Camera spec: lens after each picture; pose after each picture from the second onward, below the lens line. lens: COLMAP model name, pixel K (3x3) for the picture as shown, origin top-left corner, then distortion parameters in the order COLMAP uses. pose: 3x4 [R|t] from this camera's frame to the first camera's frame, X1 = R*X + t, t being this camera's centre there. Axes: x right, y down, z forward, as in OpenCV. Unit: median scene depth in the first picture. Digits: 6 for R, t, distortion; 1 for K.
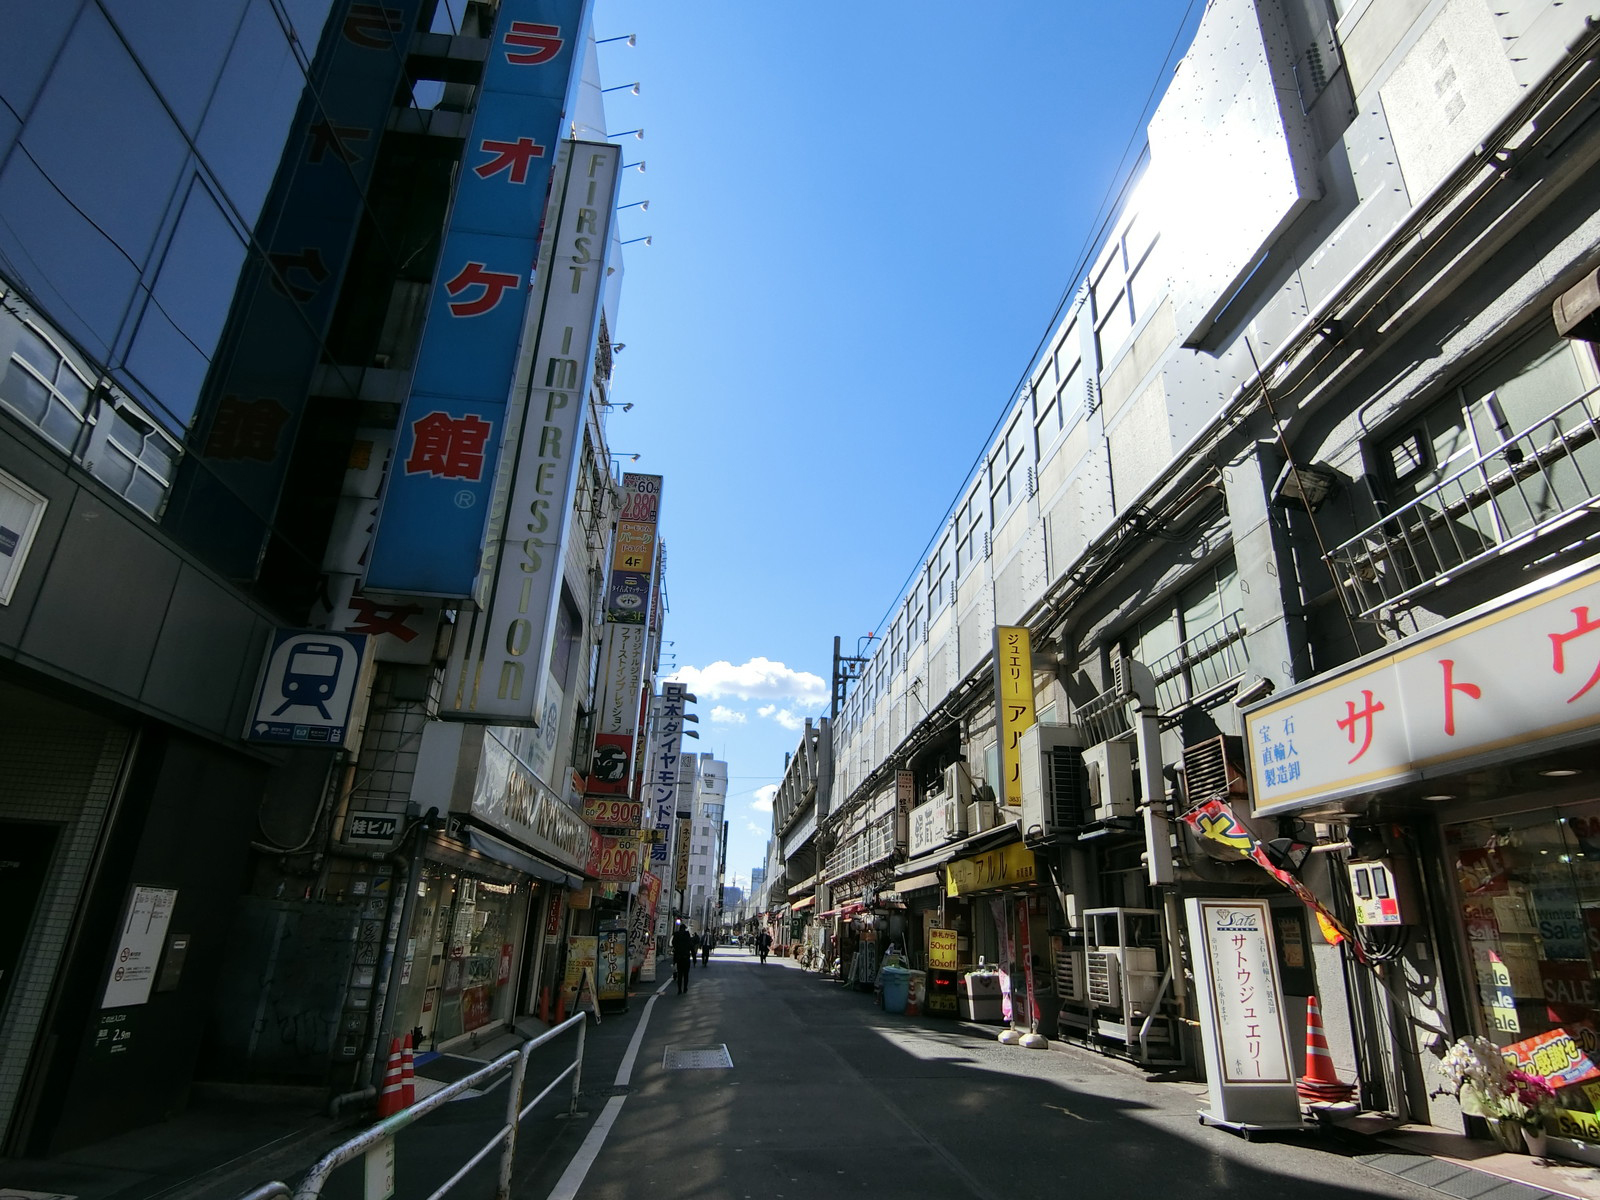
lens RADIAL K [[880.1, 0, 800.0], [0, 880.1, 600.0], [0, 0, 1]] dist [-0.004241, -0.001770]
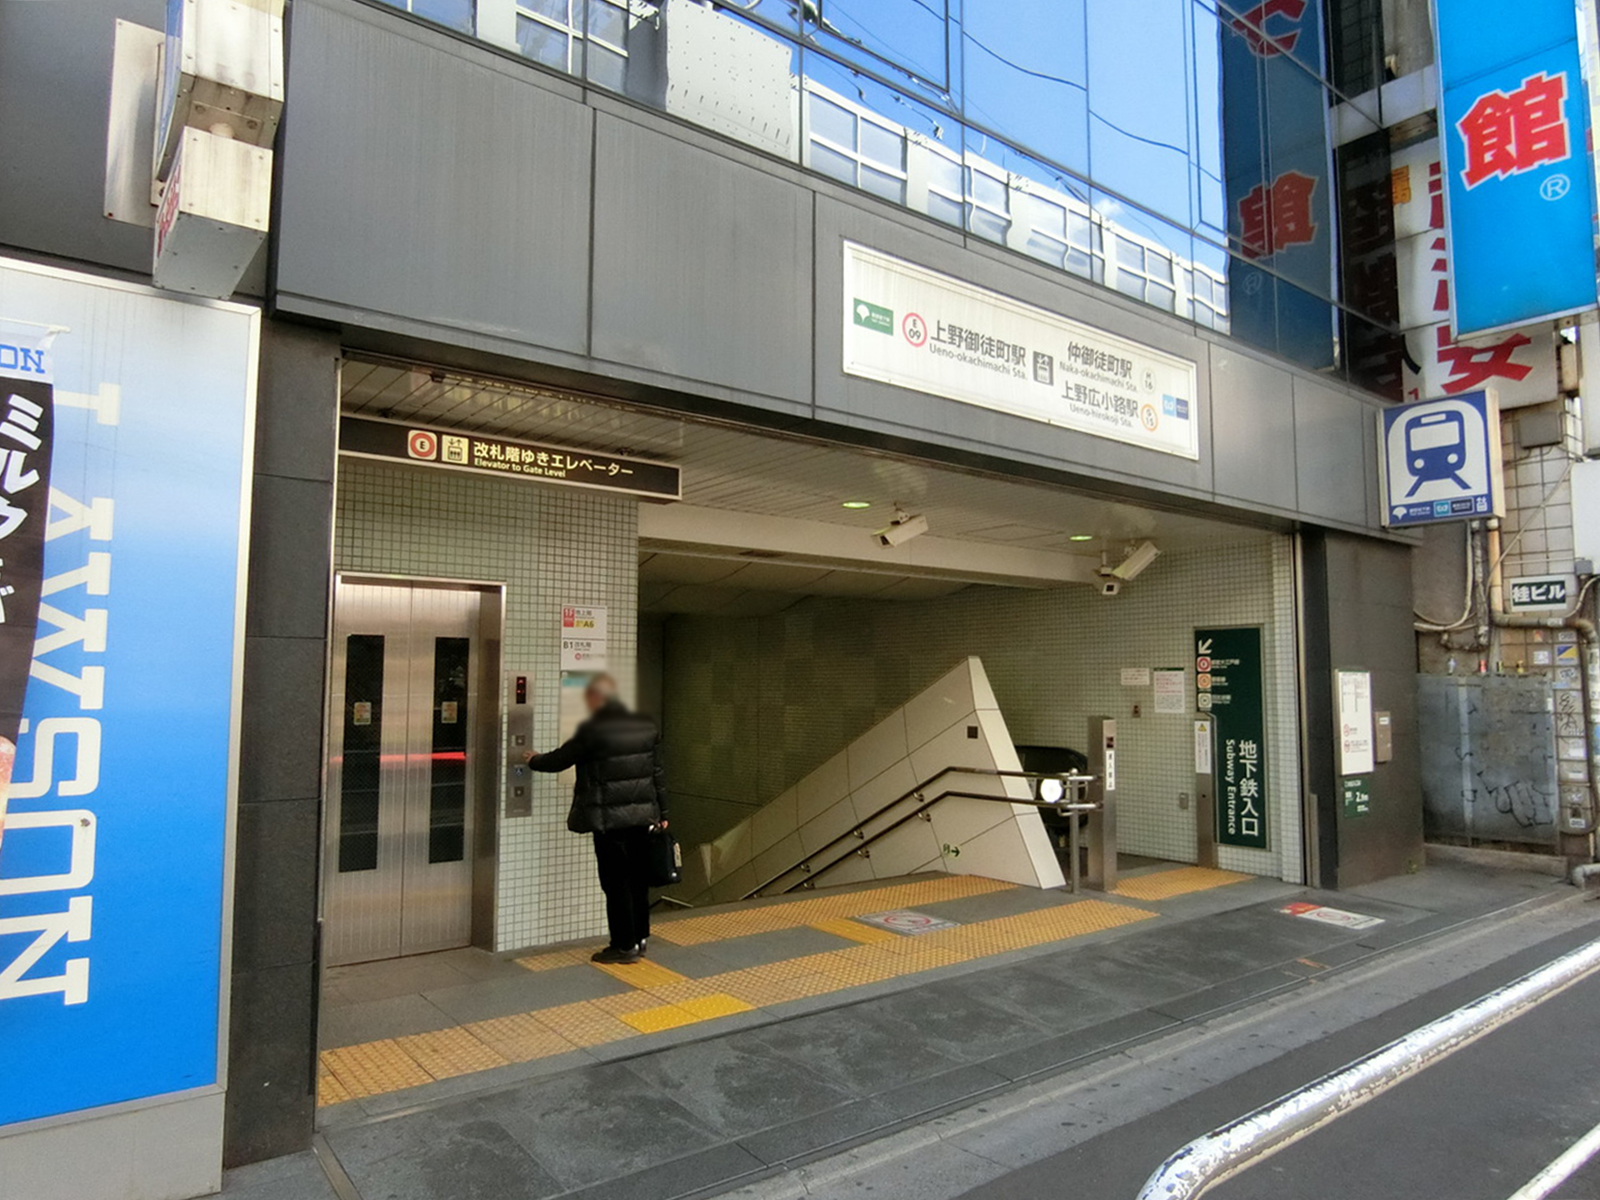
lens RADIAL K [[1089.8, 0, 800.0], [0, 1089.8, 600.0], [0, 0, 1]] dist [-0.001542, -0.006451]
pose [[0.563339, -0.118779, -0.817643, -0.008730], [0.324014, 0.942100, 0.086380, -0.074215], [0.760042, -0.313590, 0.569208, -0.204707]]
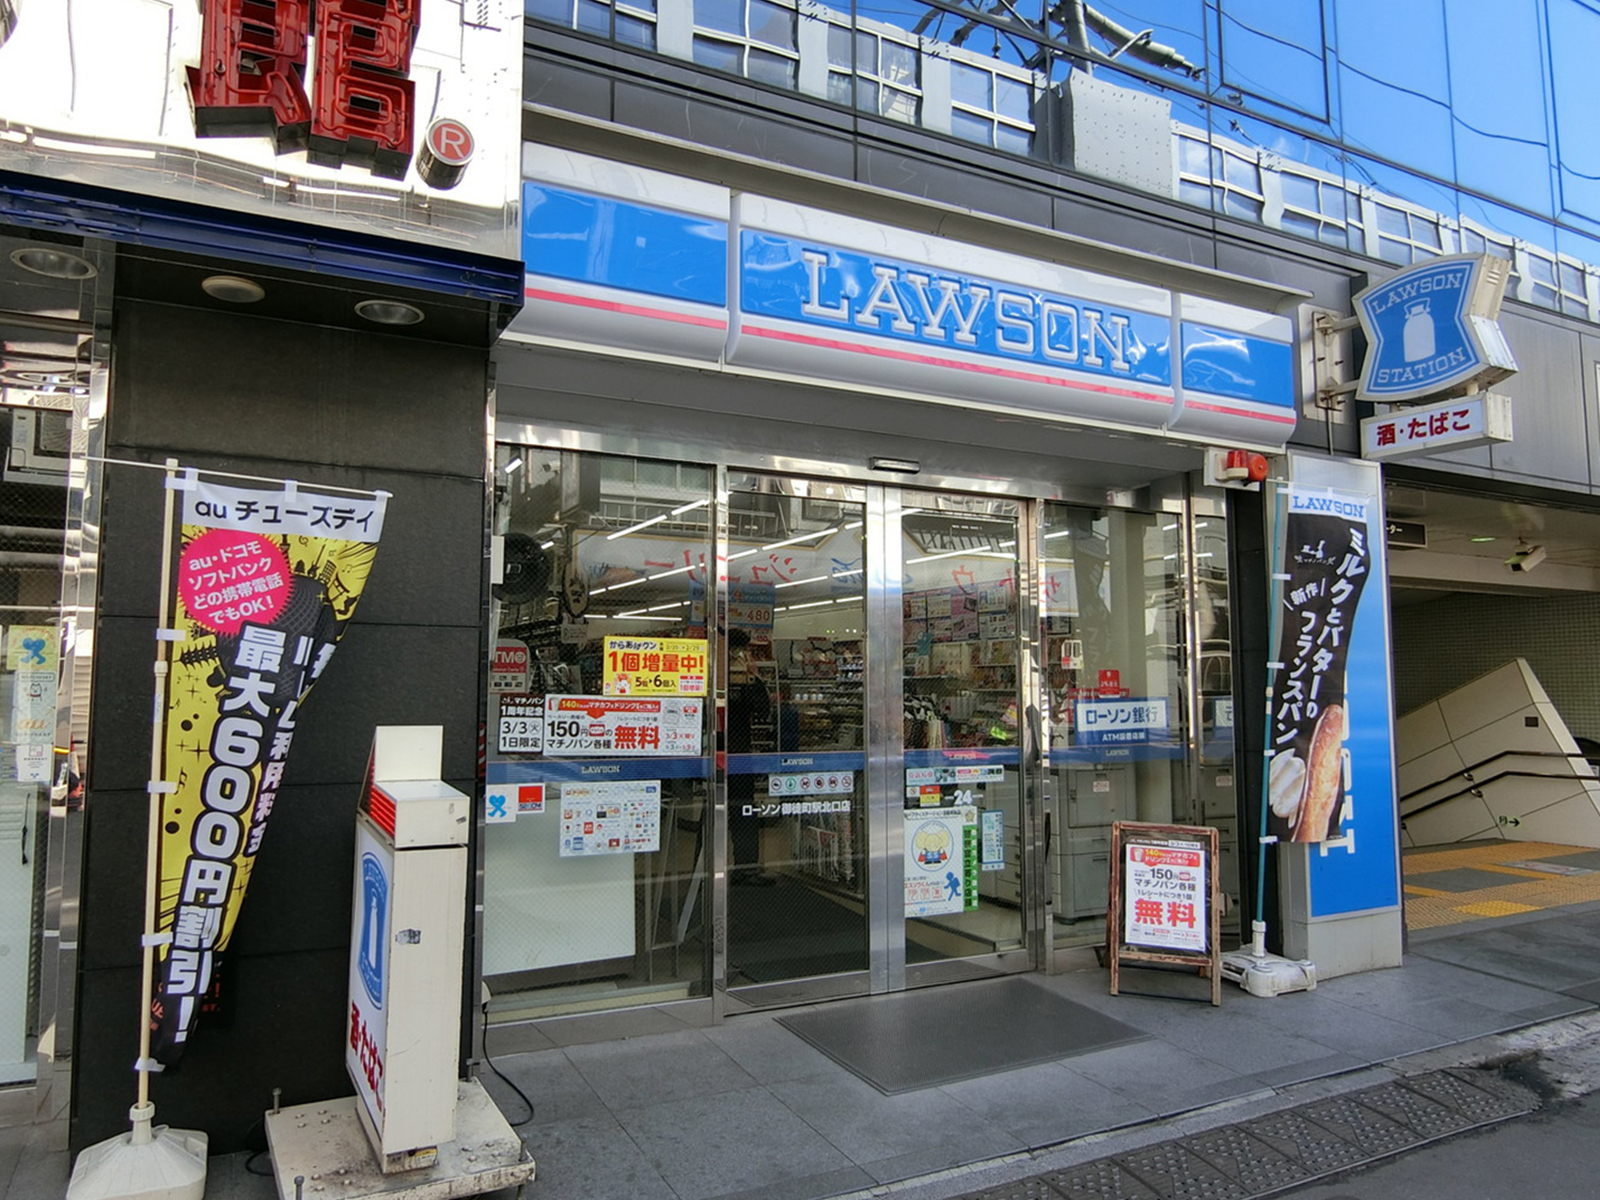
lens RADIAL K [[1088.8, 0, 800.0], [0, 1088.8, 600.0], [0, 0, 1]] dist [-0.002471, 0.003212]
pose [[0.385965, -0.126617, -0.913783, 0.005718], [0.349376, 0.936814, 0.017762, -0.123235], [0.853796, -0.326110, 0.405814, -0.337948]]
